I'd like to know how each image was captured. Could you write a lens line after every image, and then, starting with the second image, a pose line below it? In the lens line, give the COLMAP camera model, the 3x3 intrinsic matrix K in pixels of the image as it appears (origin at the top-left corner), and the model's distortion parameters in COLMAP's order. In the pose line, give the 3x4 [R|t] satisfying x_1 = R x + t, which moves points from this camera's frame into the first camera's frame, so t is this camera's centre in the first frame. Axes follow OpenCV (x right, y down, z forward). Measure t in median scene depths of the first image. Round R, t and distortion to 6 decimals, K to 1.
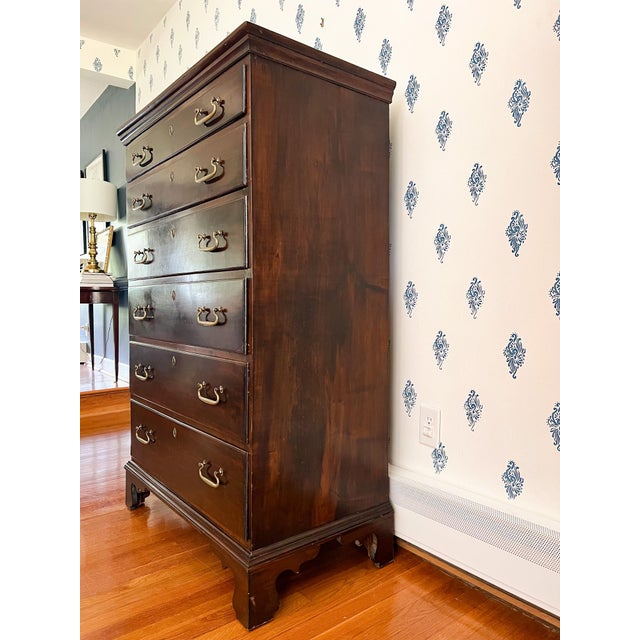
lens RADIAL K [[500.6, 0, 320.2], [0, 500.6, 315.9], [0, 0, 1]] dist [0.043937, -0.047604]
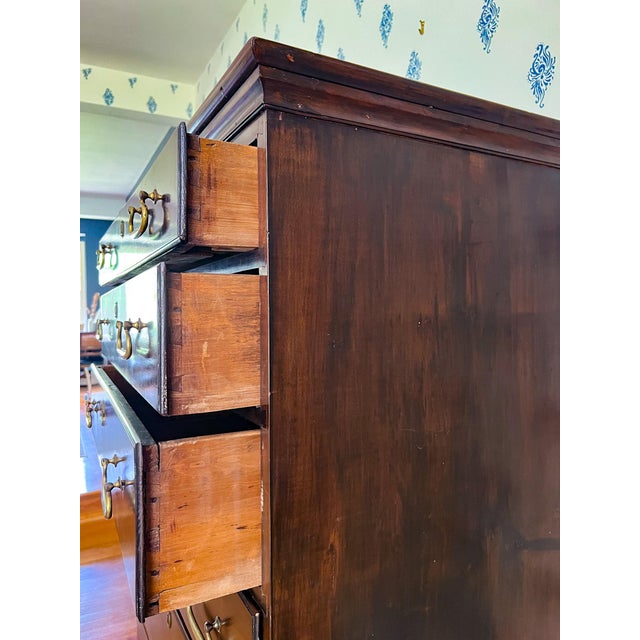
lens RADIAL K [[500.6, 0, 317.0], [0, 500.6, 315.5], [0, 0, 1]] dist [0.043937, -0.047604]
pose [[0.984207, 0.000210, -0.177024, -0.018839], [-0.004227, 0.999742, -0.022310, -0.311510], [0.176974, 0.022706, 0.983954, 0.548616]]
